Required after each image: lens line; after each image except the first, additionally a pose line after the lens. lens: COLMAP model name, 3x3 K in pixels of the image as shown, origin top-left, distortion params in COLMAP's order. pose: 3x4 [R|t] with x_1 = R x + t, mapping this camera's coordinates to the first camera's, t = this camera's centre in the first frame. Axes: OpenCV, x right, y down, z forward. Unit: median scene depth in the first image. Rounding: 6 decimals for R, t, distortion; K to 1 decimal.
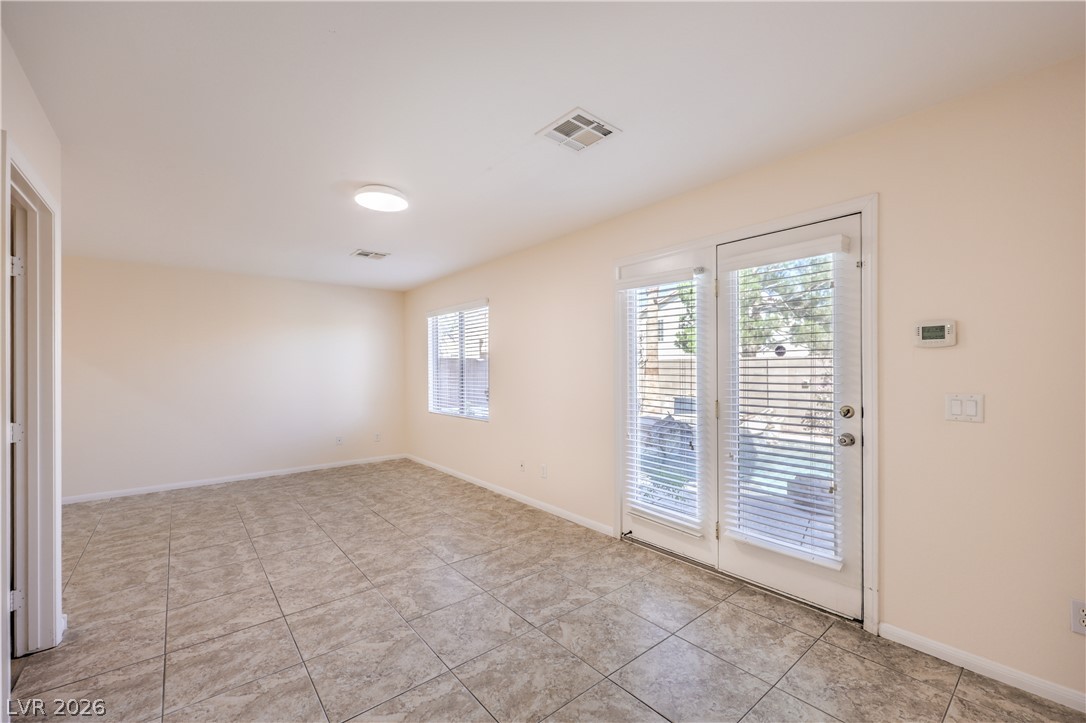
lens RADIAL K [[449.0, 0, 545.3], [0, 449.0, 366.9], [0, 0, 1]] dist [0.002036, -0.000554]
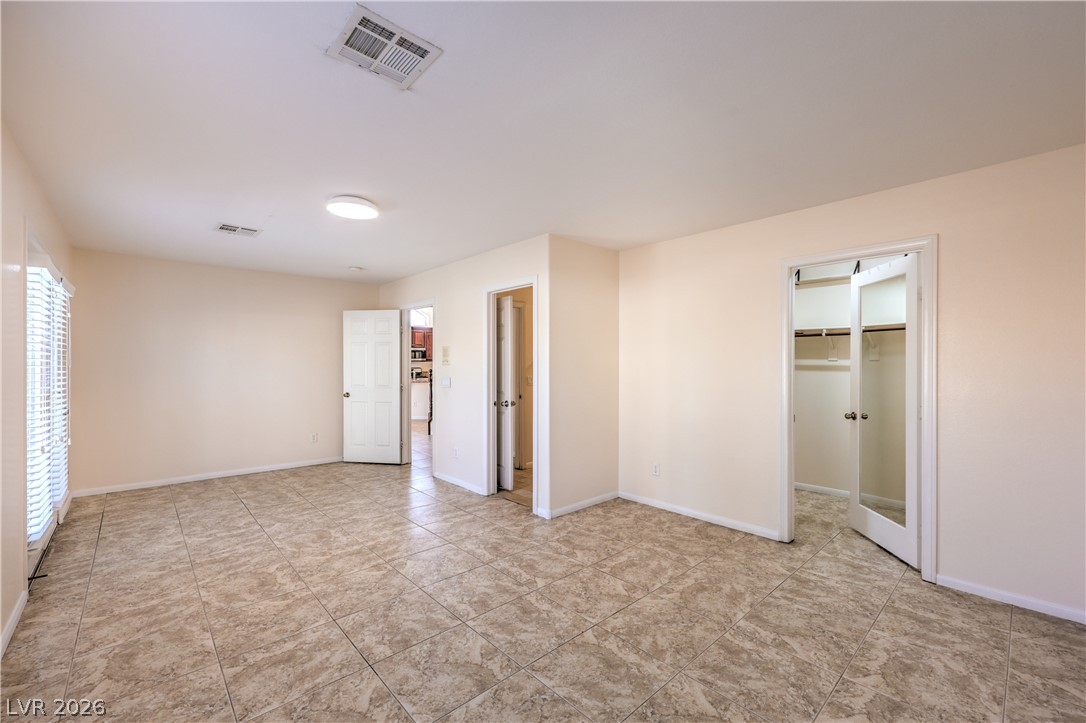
lens RADIAL K [[449.0, 0, 551.8], [0, 449.0, 364.1], [0, 0, 1]] dist [0.002036, -0.000554]
pose [[-0.997981, 0.006573, -0.063169, -0.752057], [0.006990, 0.999955, -0.006385, 0.008113], [0.063124, -0.006814, -0.997982, 2.060910]]
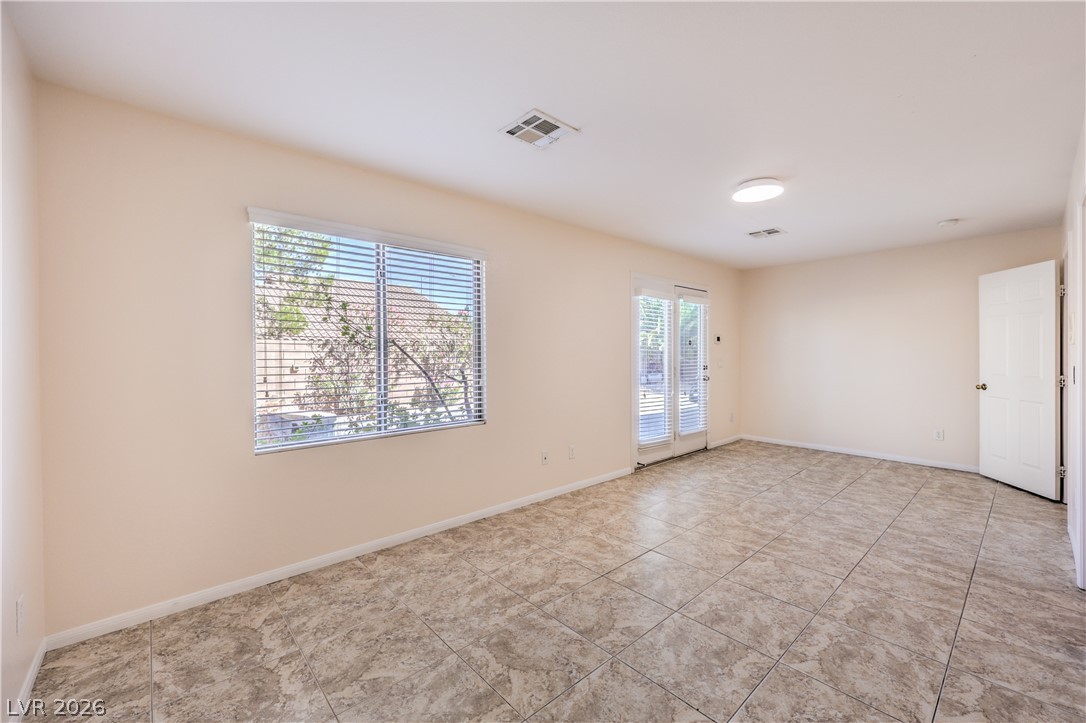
lens RADIAL K [[440.3, 0, 553.7], [0, 440.3, 356.3], [0, 0, 1]] dist [0.001696, -0.000190]
pose [[-0.057122, -0.001225, 0.998366, -1.366781], [0.000107, 0.999999, 0.001233, 0.021676], [-0.998367, 0.000177, -0.057122, 1.521145]]
